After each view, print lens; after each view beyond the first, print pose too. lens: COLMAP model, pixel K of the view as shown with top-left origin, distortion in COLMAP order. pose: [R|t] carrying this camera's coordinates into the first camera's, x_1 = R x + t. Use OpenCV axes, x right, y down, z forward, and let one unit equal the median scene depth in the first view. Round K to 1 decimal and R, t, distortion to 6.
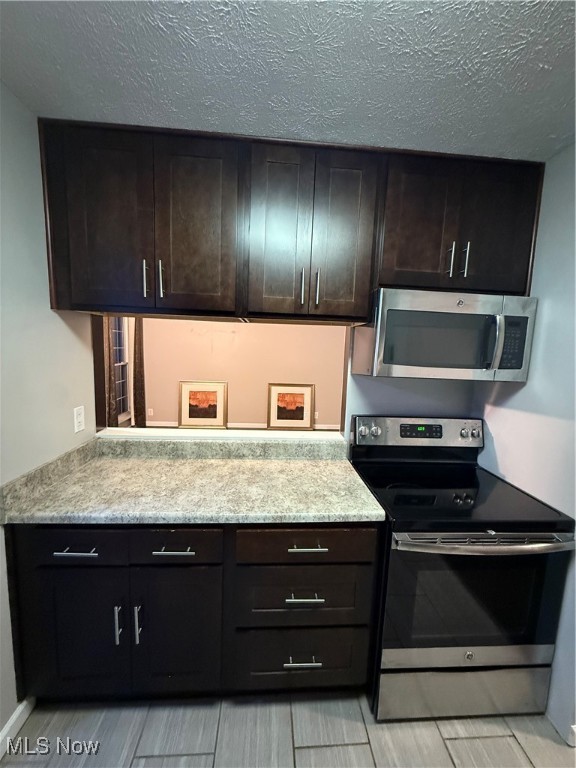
lens RADIAL K [[304.7, 0, 287.6], [0, 304.7, 383.0], [0, 0, 1]] dist [0.000516, -0.000025]
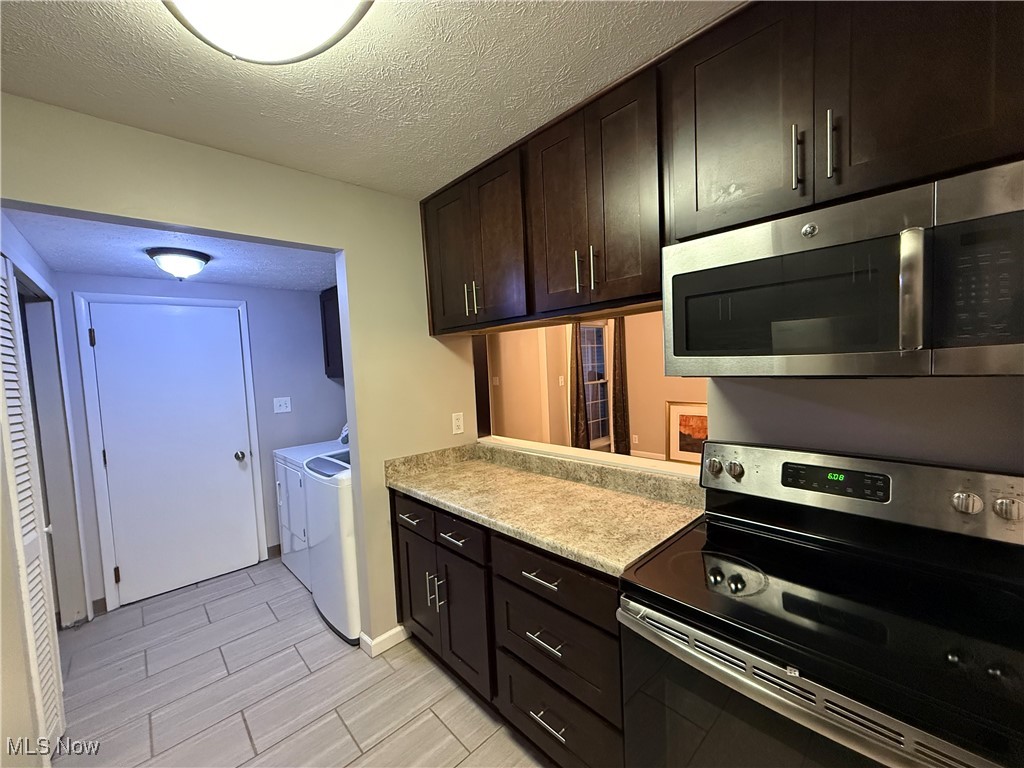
lens RADIAL K [[406.3, 0, 509.4], [0, 406.3, 384.9], [0, 0, 1]] dist [0.000516, -0.000025]
pose [[0.629135, -0.027745, -0.776801, 0.769703], [-0.019832, 0.998464, -0.051724, 0.050857], [0.777043, 0.047947, 0.627618, 0.162851]]
